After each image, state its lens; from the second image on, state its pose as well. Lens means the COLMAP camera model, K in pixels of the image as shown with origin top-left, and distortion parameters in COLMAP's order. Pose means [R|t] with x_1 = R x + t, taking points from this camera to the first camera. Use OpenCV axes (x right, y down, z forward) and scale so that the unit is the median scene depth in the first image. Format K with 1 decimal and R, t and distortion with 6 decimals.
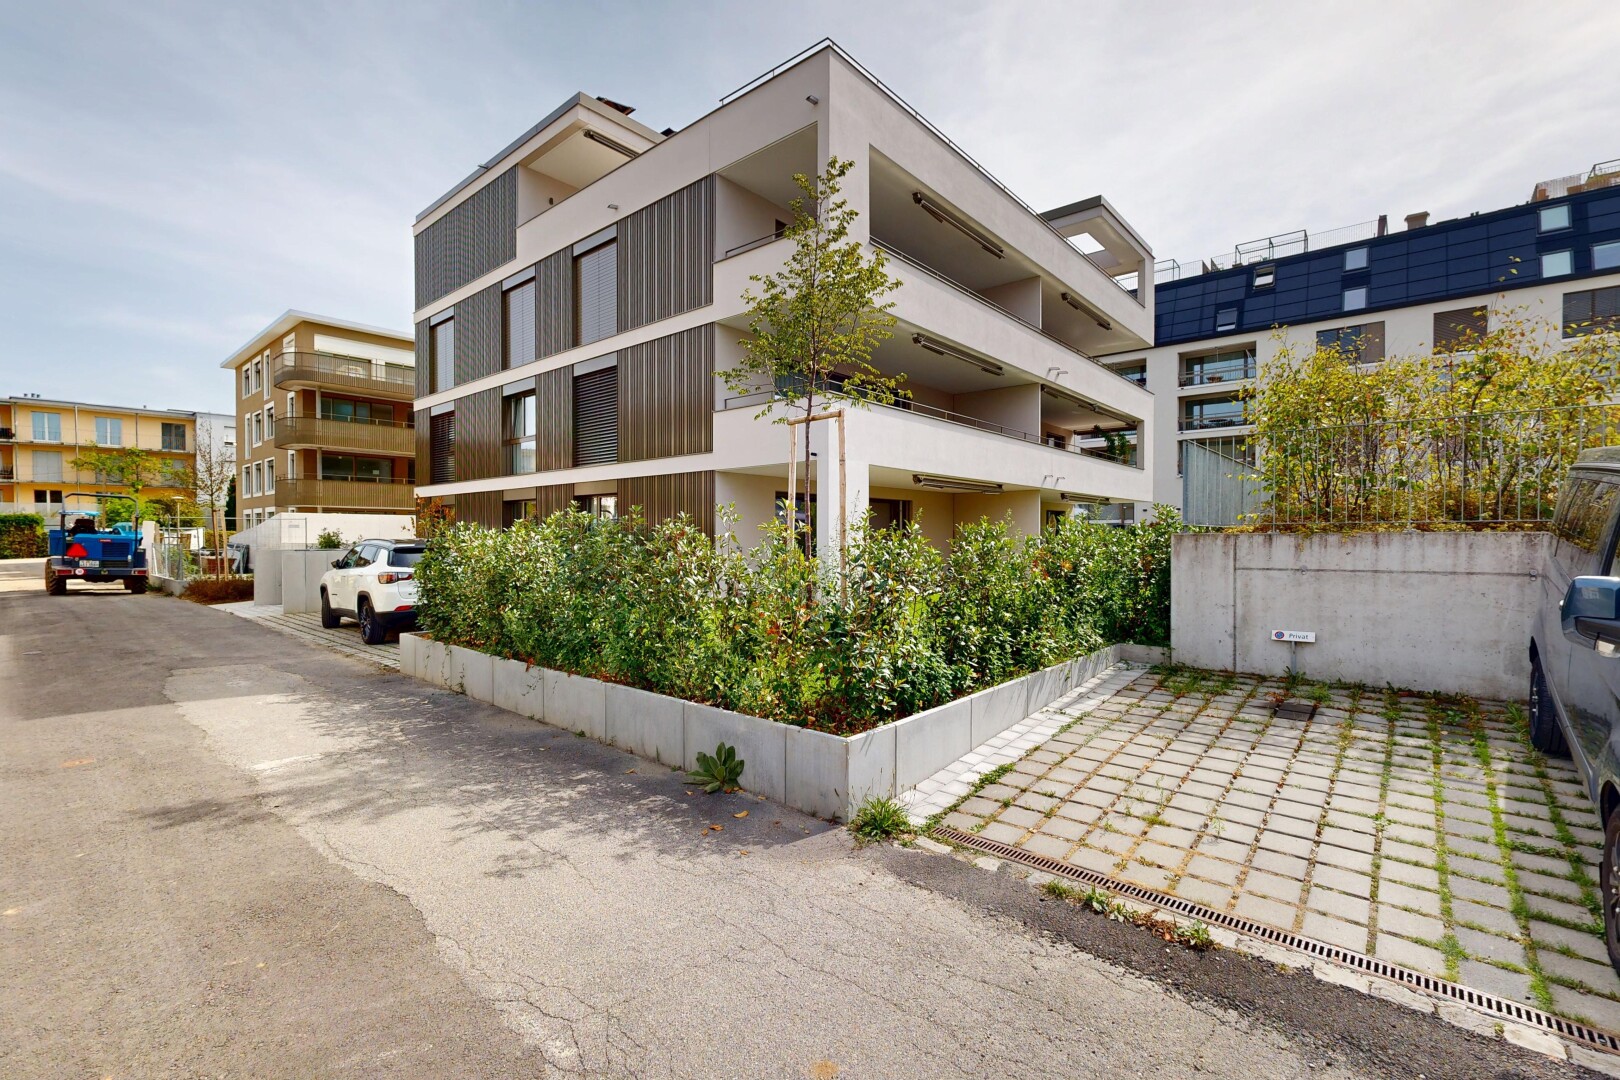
lens RADIAL K [[706.5, 0, 808.4], [0, 706.5, 544.5], [0, 0, 1]] dist [-0.000514, -0.000229]
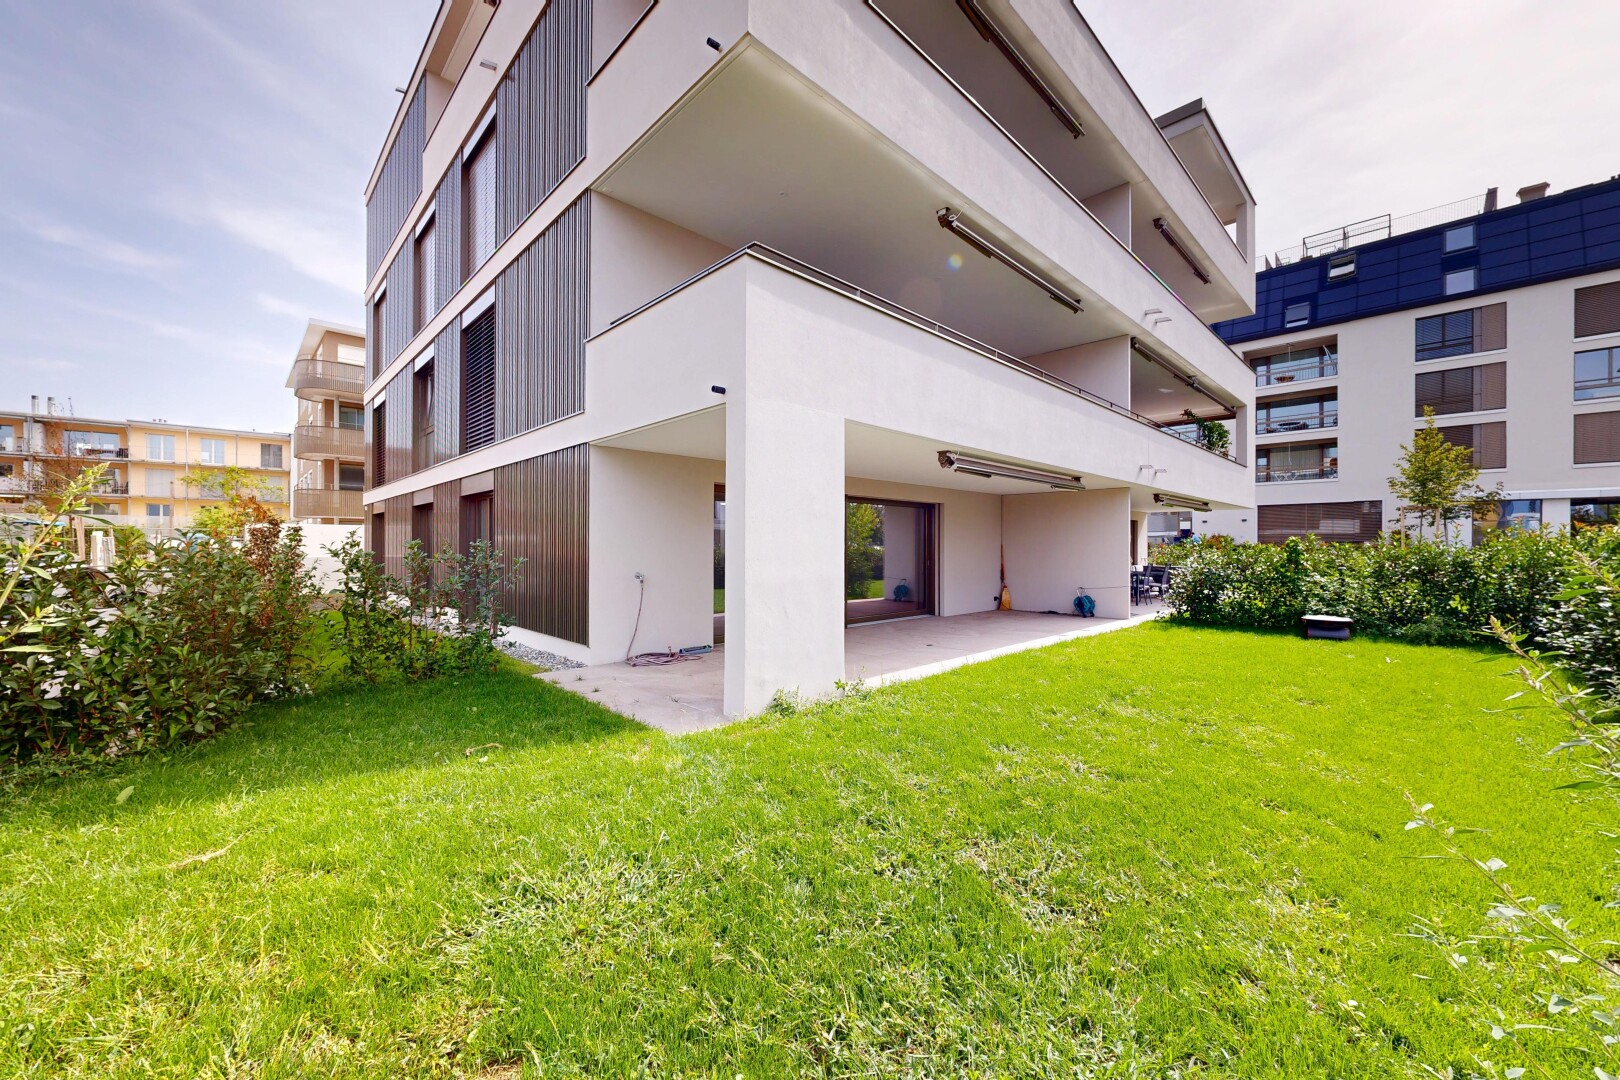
lens RADIAL K [[607.2, 0, 803.7], [0, 607.2, 543.9], [0, 0, 1]] dist [0.000993, 0.000163]
pose [[0.995410, 0.002742, -0.095667, 0.027936], [-0.004165, 0.999884, -0.014680, -0.004895], [0.095616, 0.015011, 0.995305, 0.161025]]
